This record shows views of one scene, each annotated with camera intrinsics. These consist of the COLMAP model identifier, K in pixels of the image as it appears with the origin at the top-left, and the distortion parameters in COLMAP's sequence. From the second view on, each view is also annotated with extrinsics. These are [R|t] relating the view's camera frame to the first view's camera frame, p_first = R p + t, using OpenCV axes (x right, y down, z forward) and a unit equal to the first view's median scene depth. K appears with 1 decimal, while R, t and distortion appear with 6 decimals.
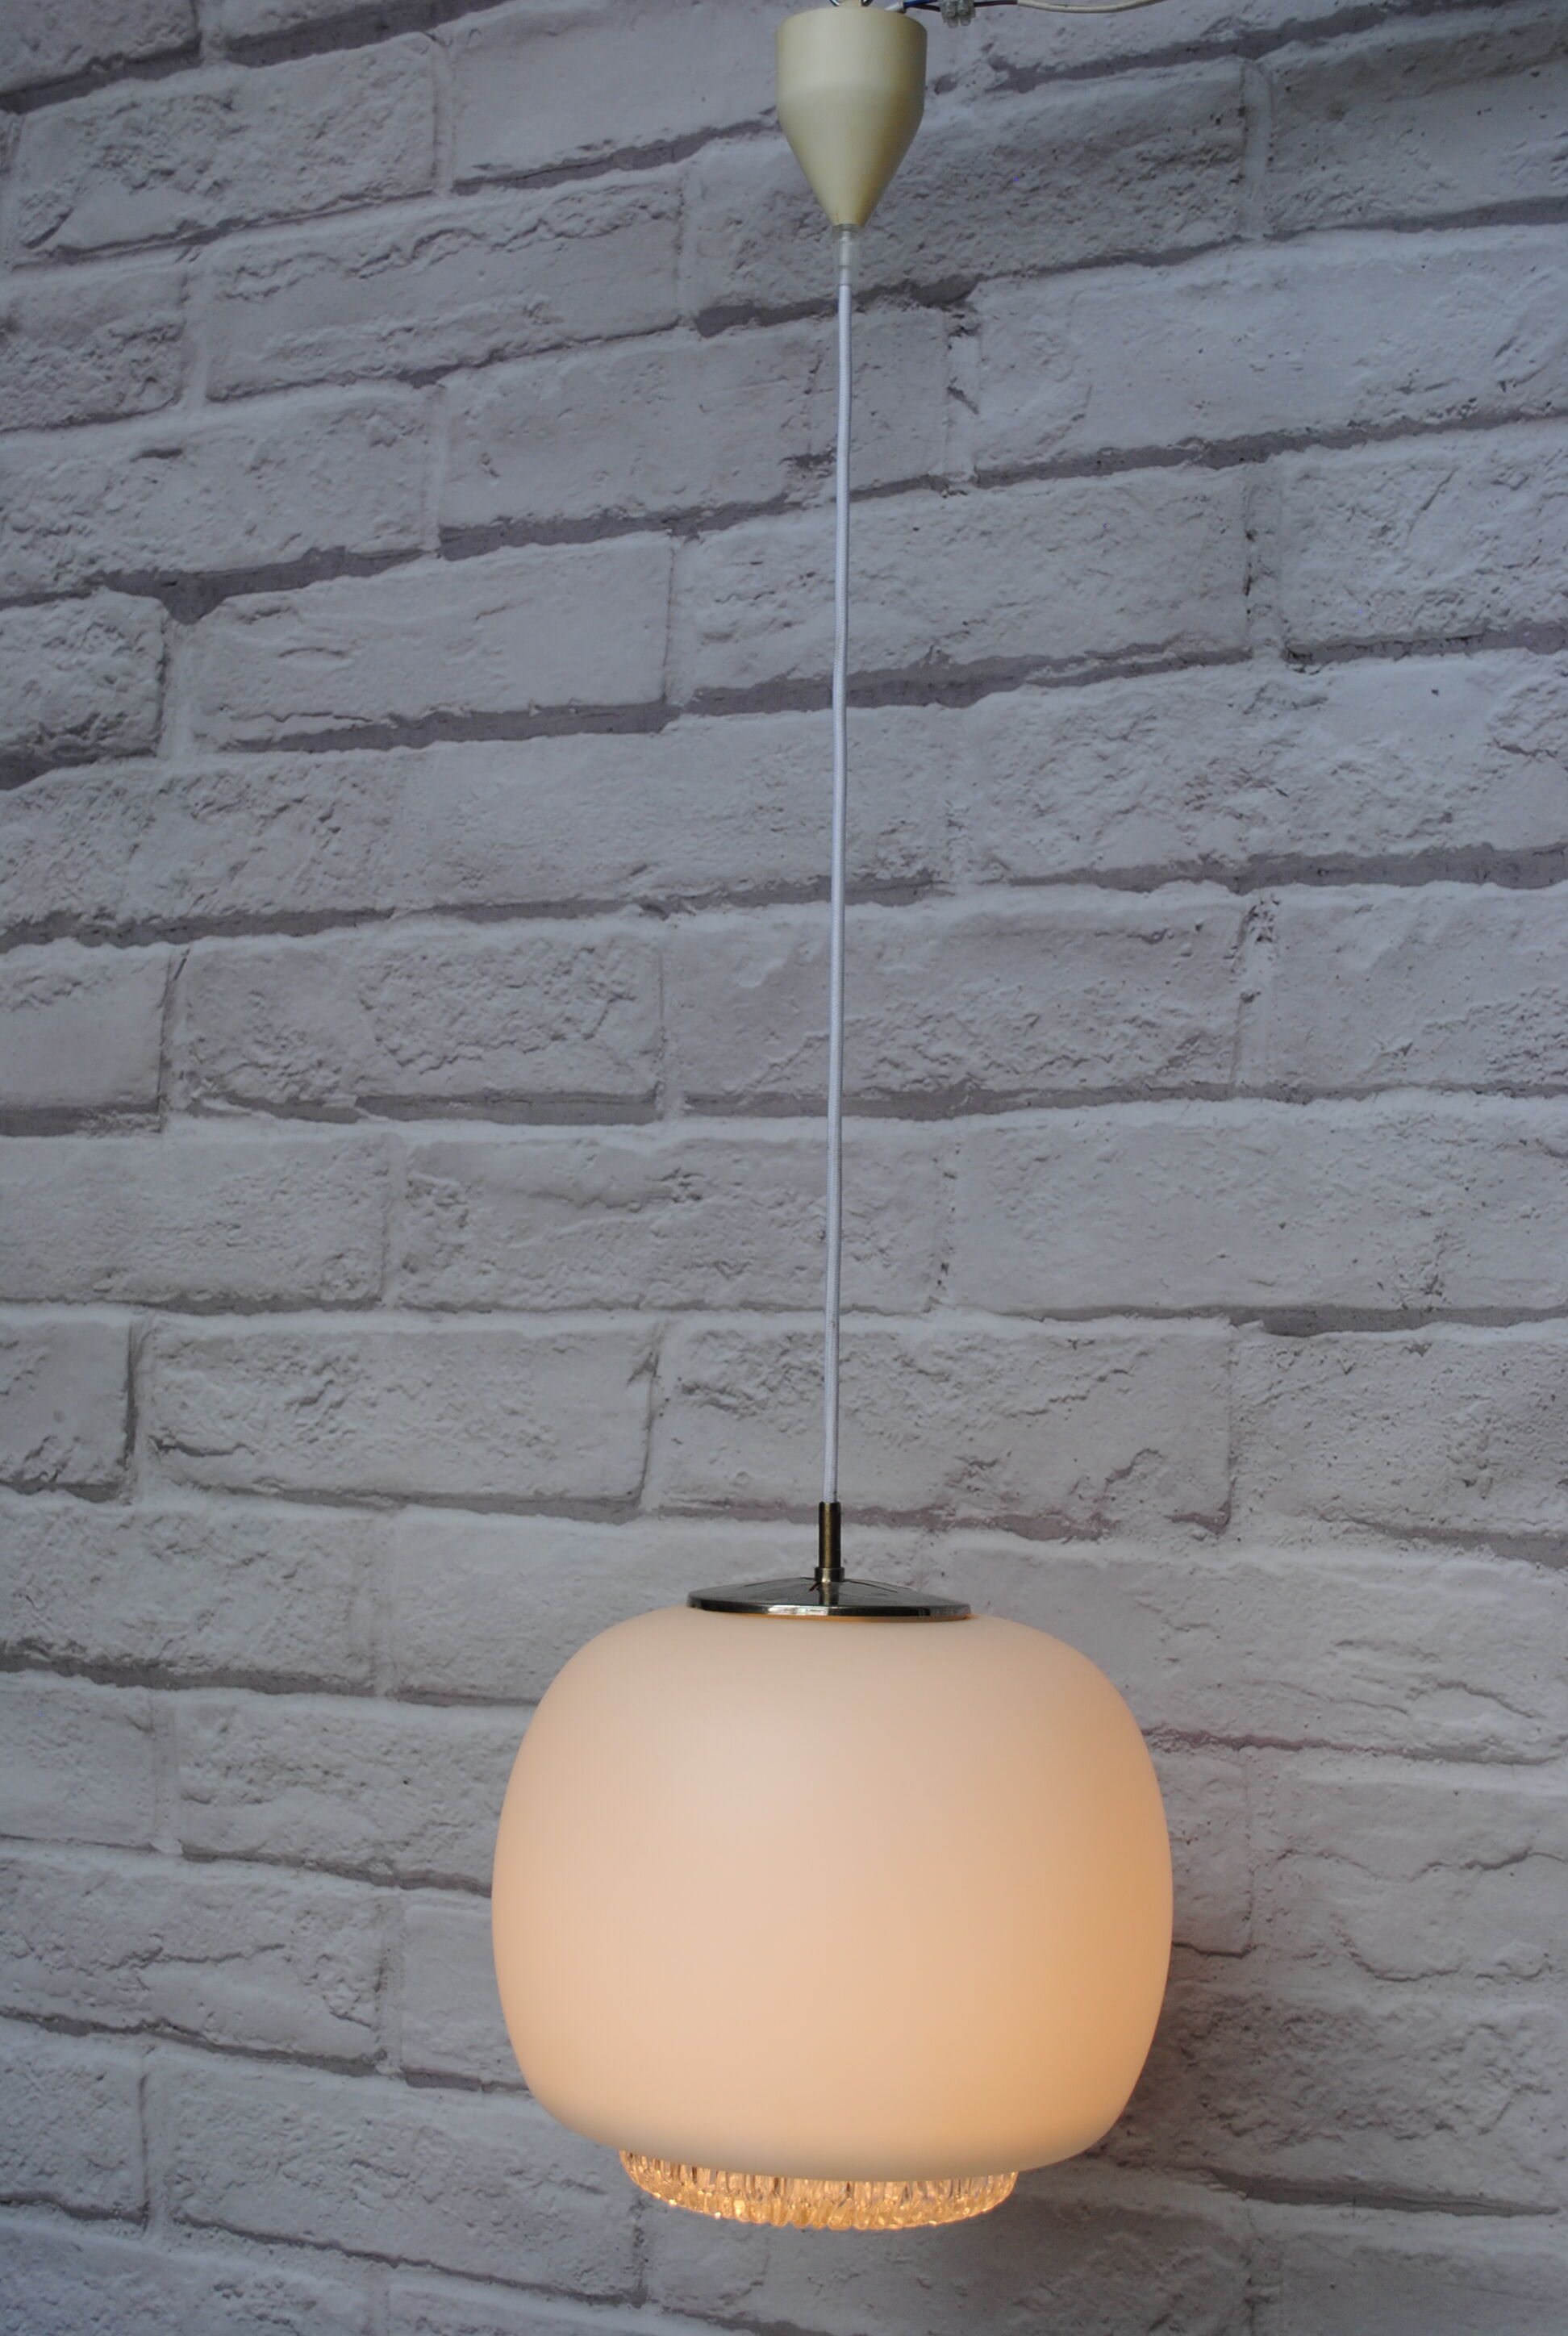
lens RADIAL K [[3220.9, 0, 776.0], [0, 3220.9, 1158.0], [0, 0, 1]] dist [-0.033927, -0.007044]
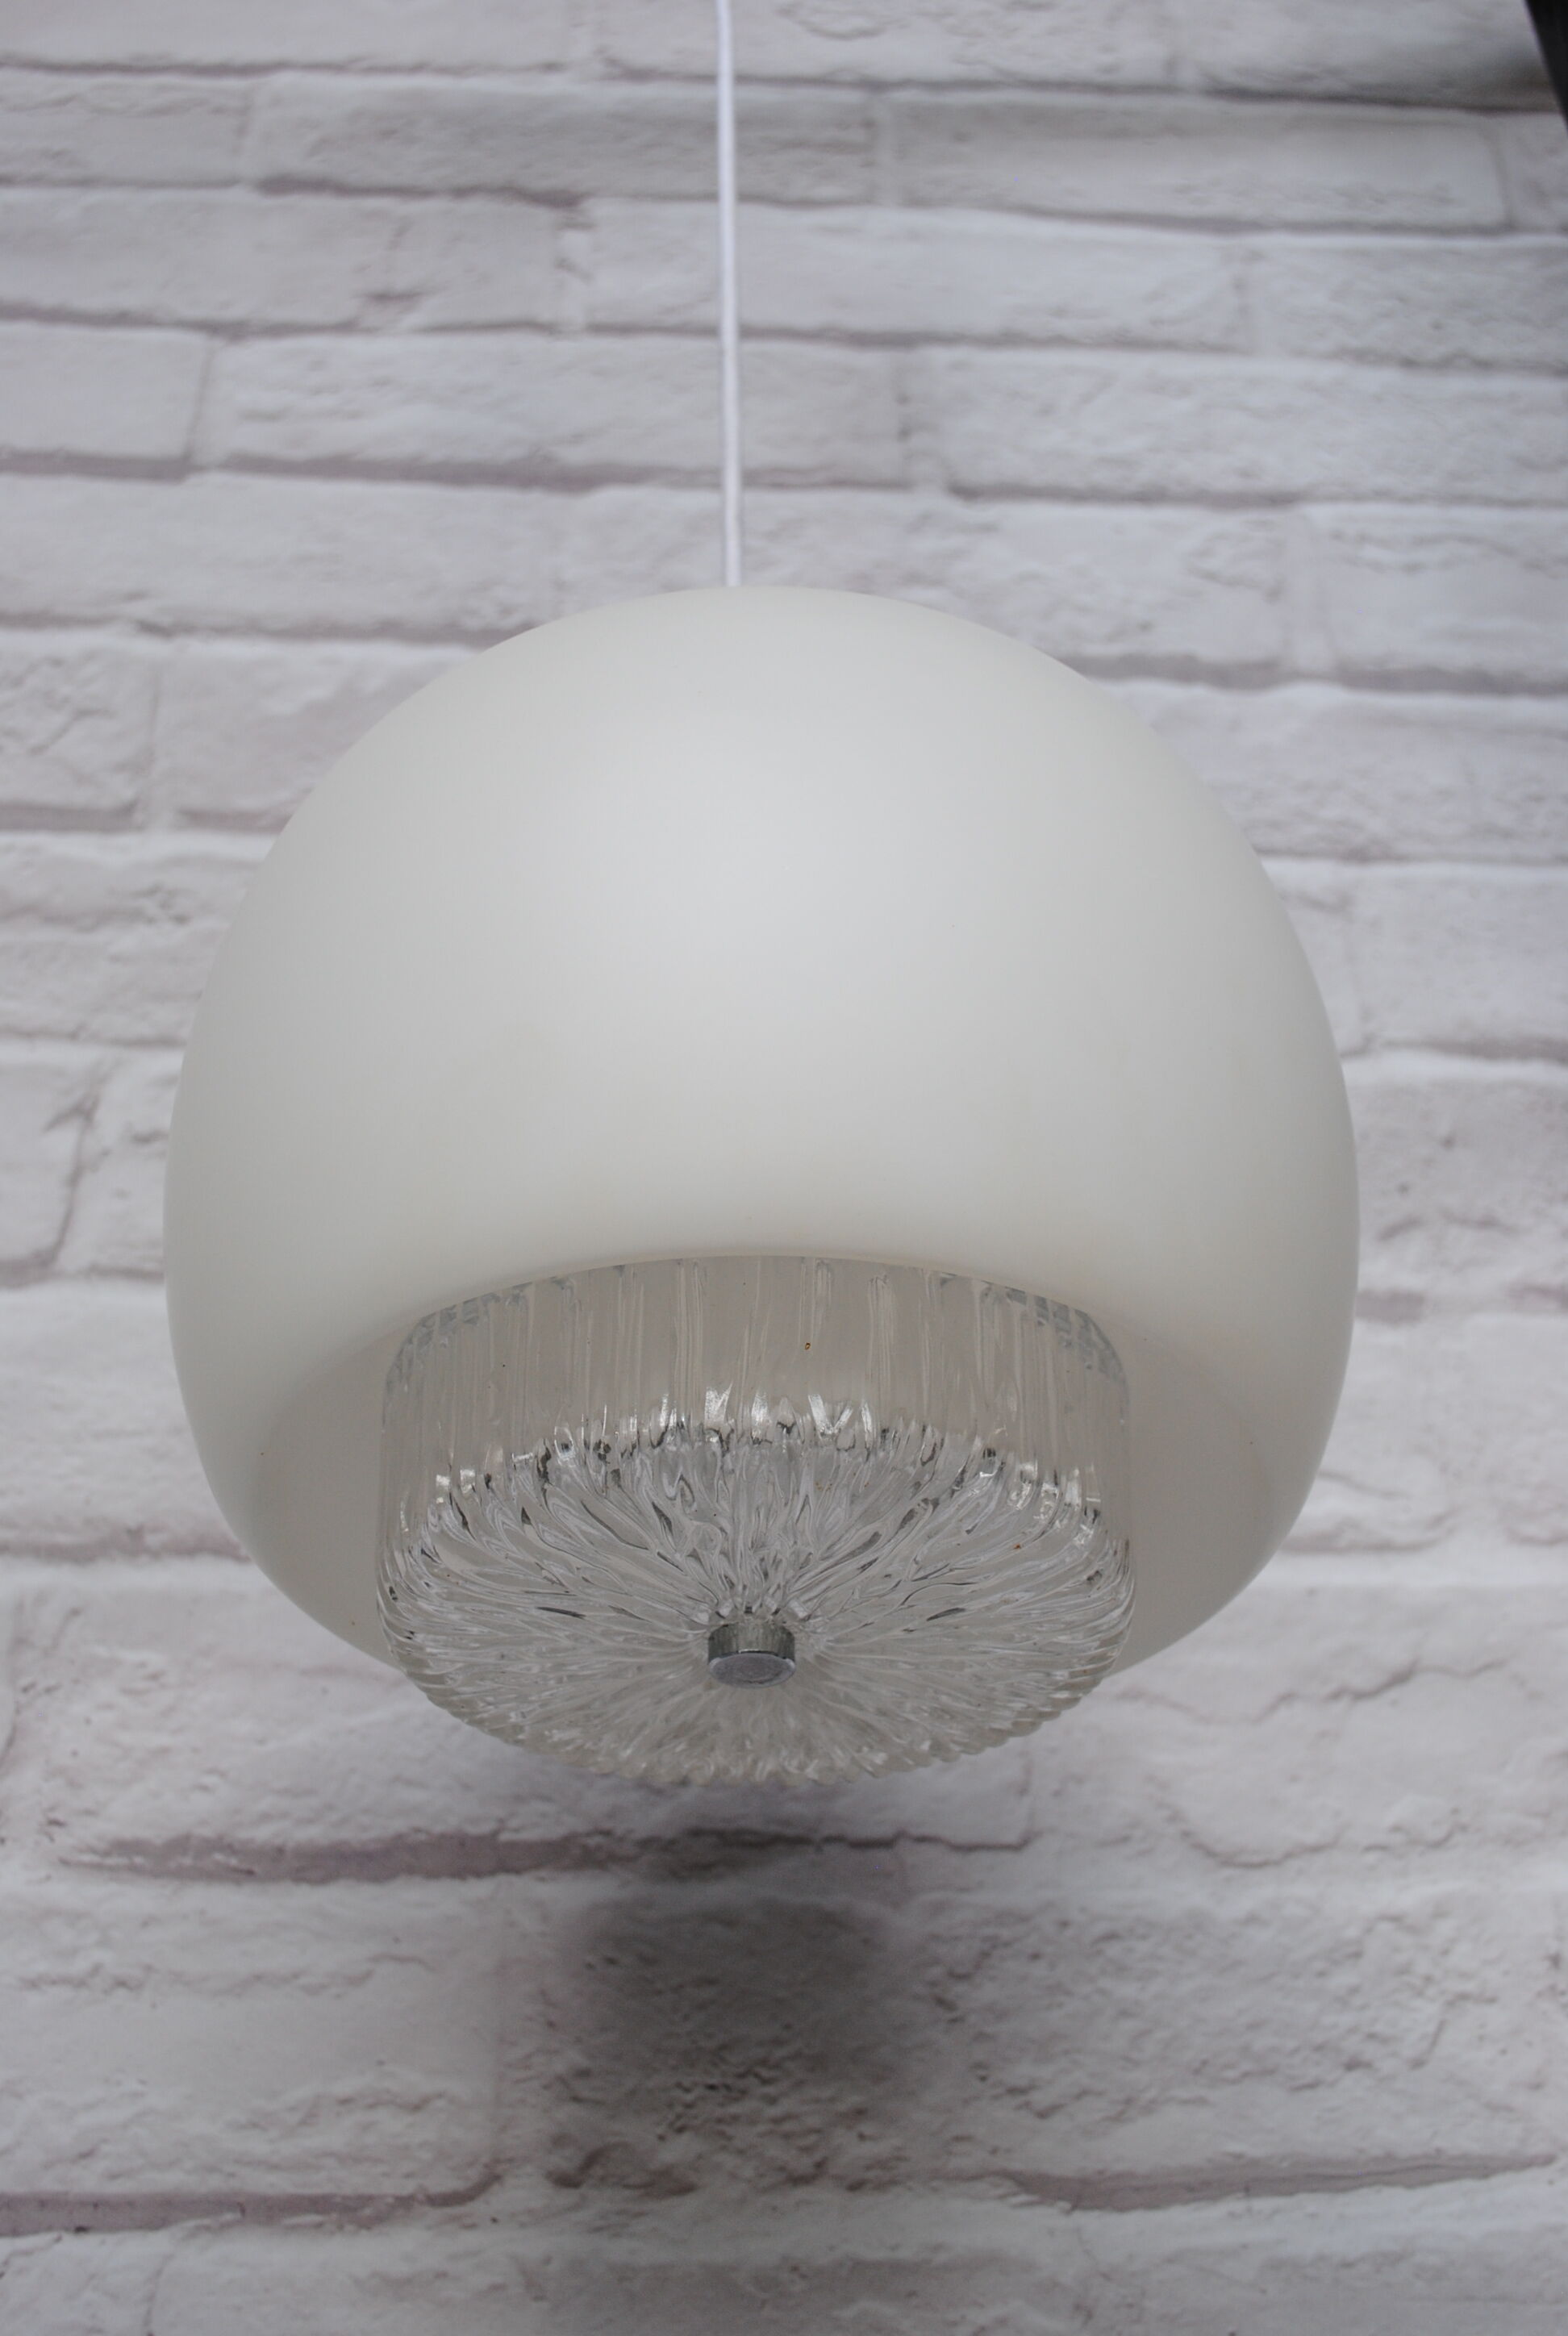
lens RADIAL K [[2747.7, 0, 773.7], [0, 2747.7, 1105.6], [0, 0, 1]] dist [-0.059869, 0.030505]
pose [[0.868715, 0.257143, 0.423334, -0.177353], [0.014707, 0.840913, -0.540970, 0.427129], [-0.495094, 0.476175, 0.726732, 0.549358]]
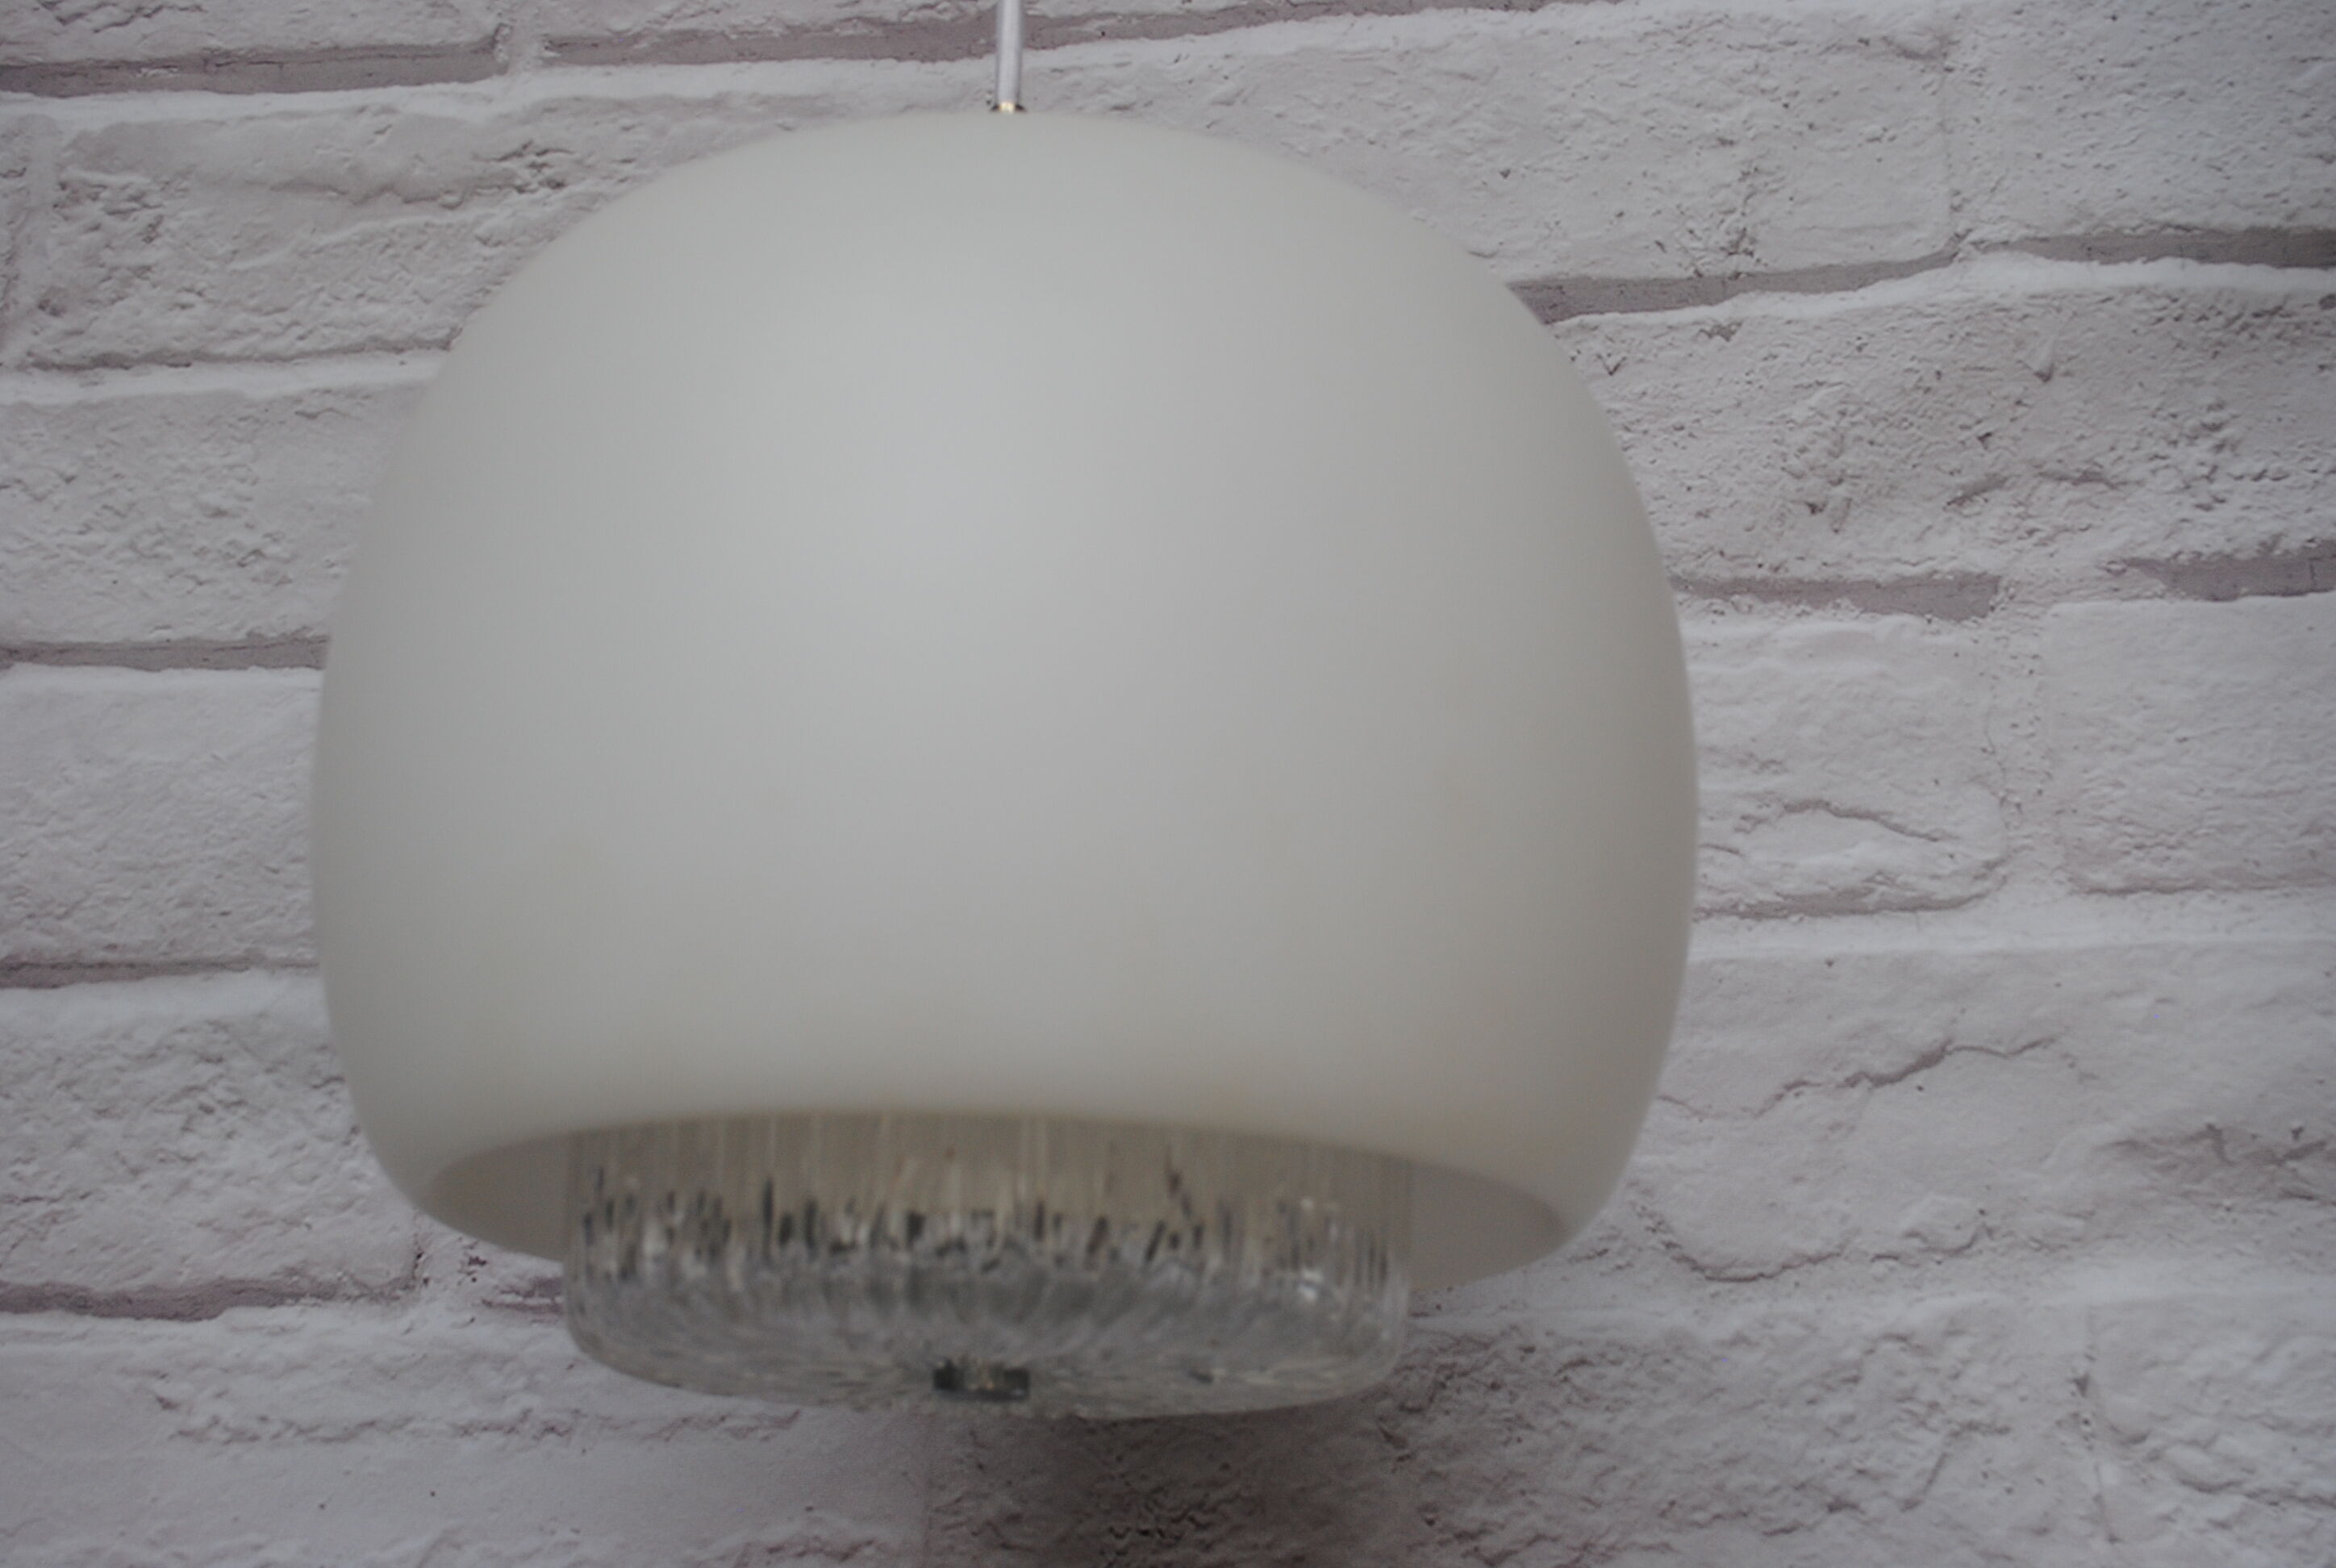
lens RADIAL K [[3018.9, 0, 1168.0], [0, 3018.9, 784.0], [0, 0, 1]] dist [-0.040483, 0.015930]
pose [[0.942142, 0.080578, 0.325385, -0.104905], [0.000170, 0.970564, -0.240842, 0.299943], [-0.335214, 0.226963, 0.914396, 0.482214]]
